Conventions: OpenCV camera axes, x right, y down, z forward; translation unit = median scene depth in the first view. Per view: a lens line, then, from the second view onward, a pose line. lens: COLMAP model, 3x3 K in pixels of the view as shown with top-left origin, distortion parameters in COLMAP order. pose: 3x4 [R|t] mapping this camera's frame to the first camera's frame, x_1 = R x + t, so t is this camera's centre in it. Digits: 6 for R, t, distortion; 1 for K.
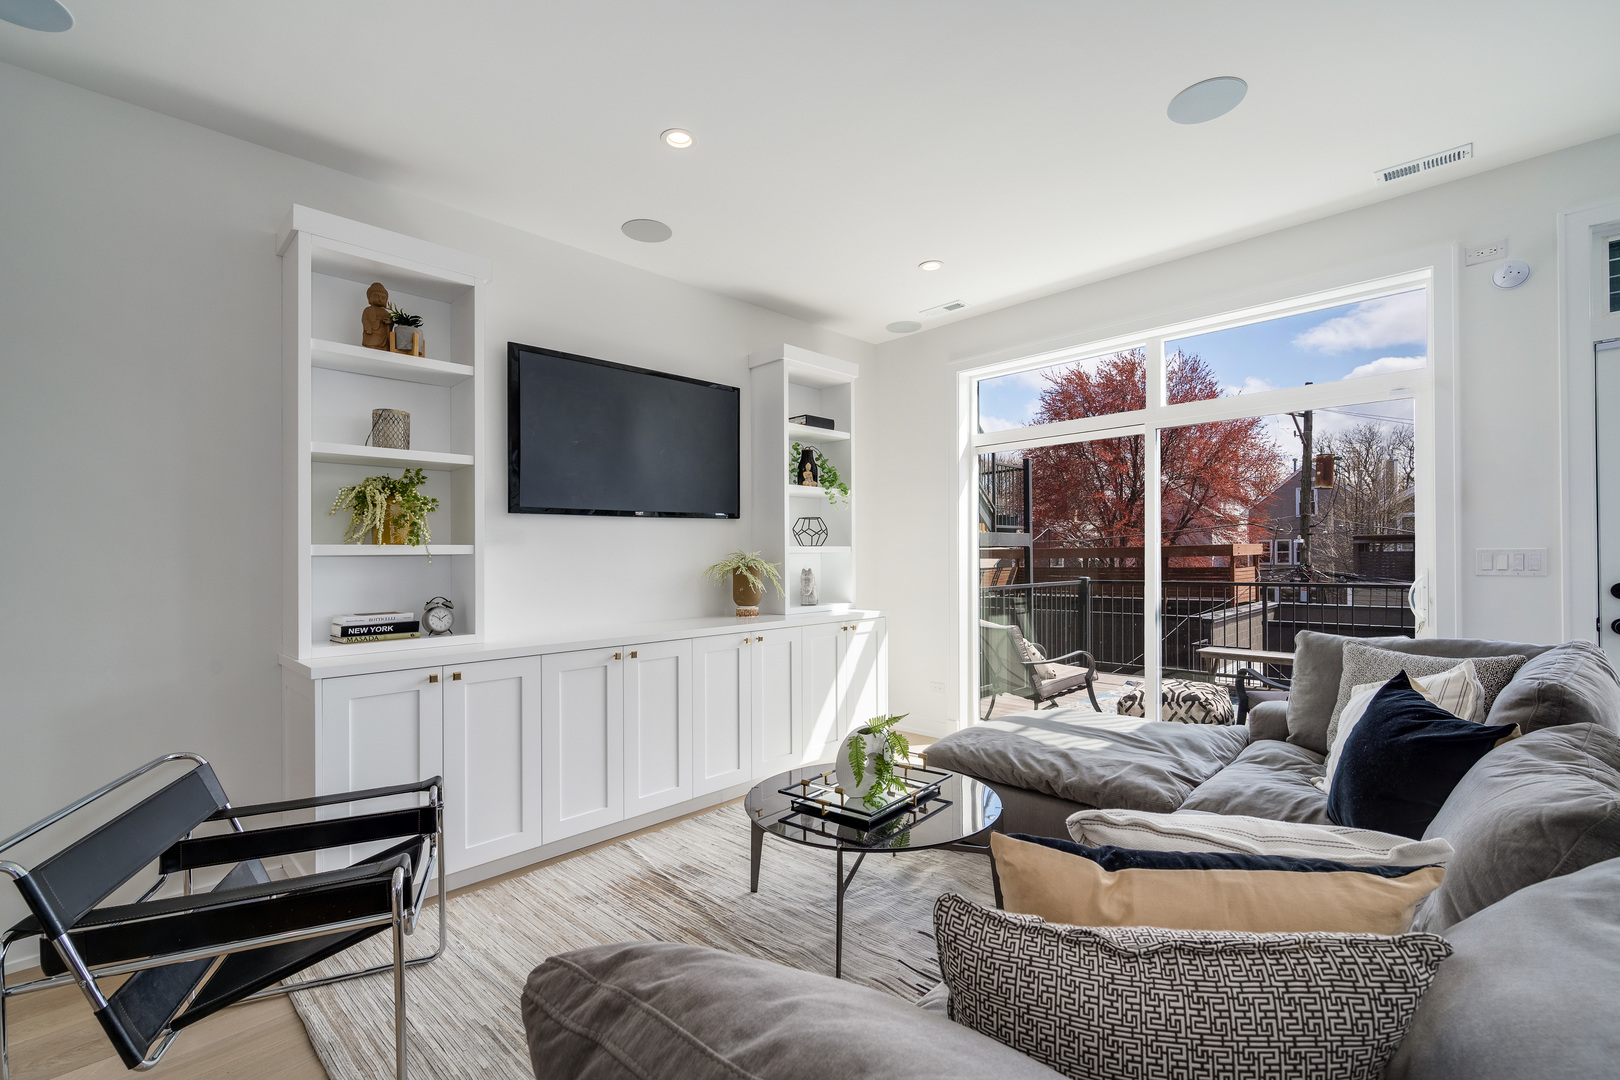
lens RADIAL K [[722.9, 0, 822.8], [0, 722.9, 549.4], [0, 0, 1]] dist [0.008958, 0.000505]
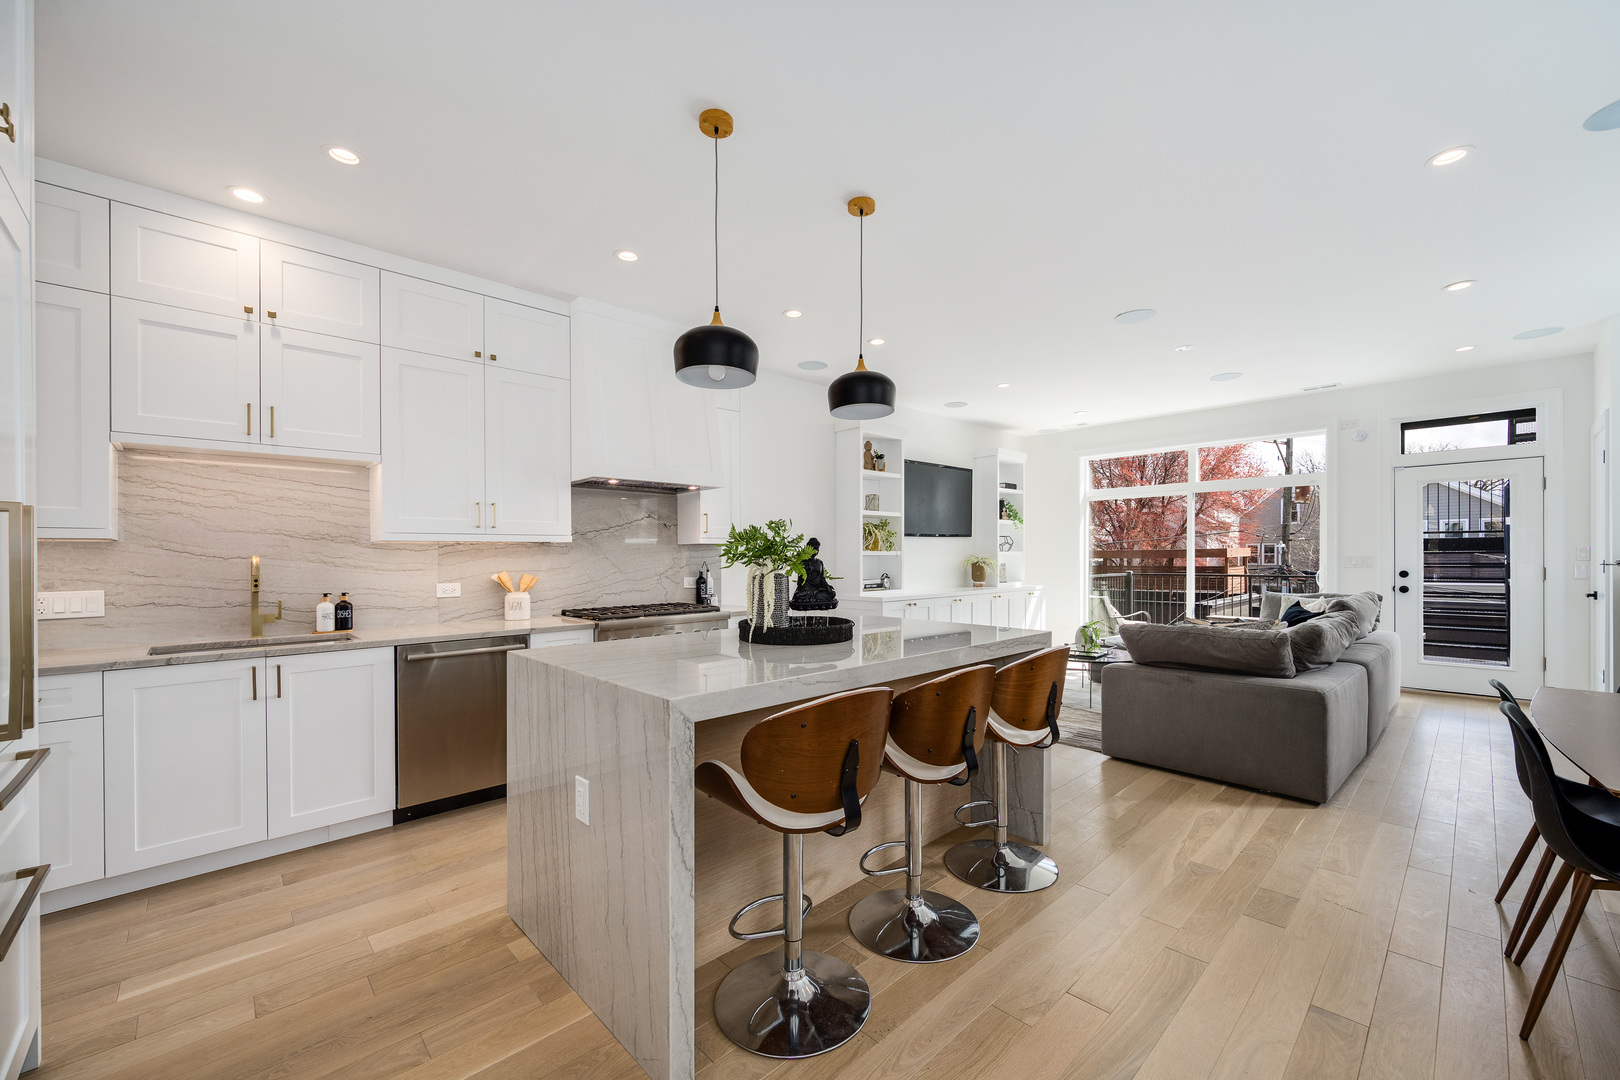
lens RADIAL K [[659.1, 0, 822.6], [0, 659.1, 560.2], [0, 0, 1]] dist [0.002251, -0.000174]
pose [[0.999493, 0.005548, -0.031355, -0.442353], [-0.005016, 0.999842, 0.017041, -0.008264], [0.031444, -0.016875, 0.999363, -0.744044]]
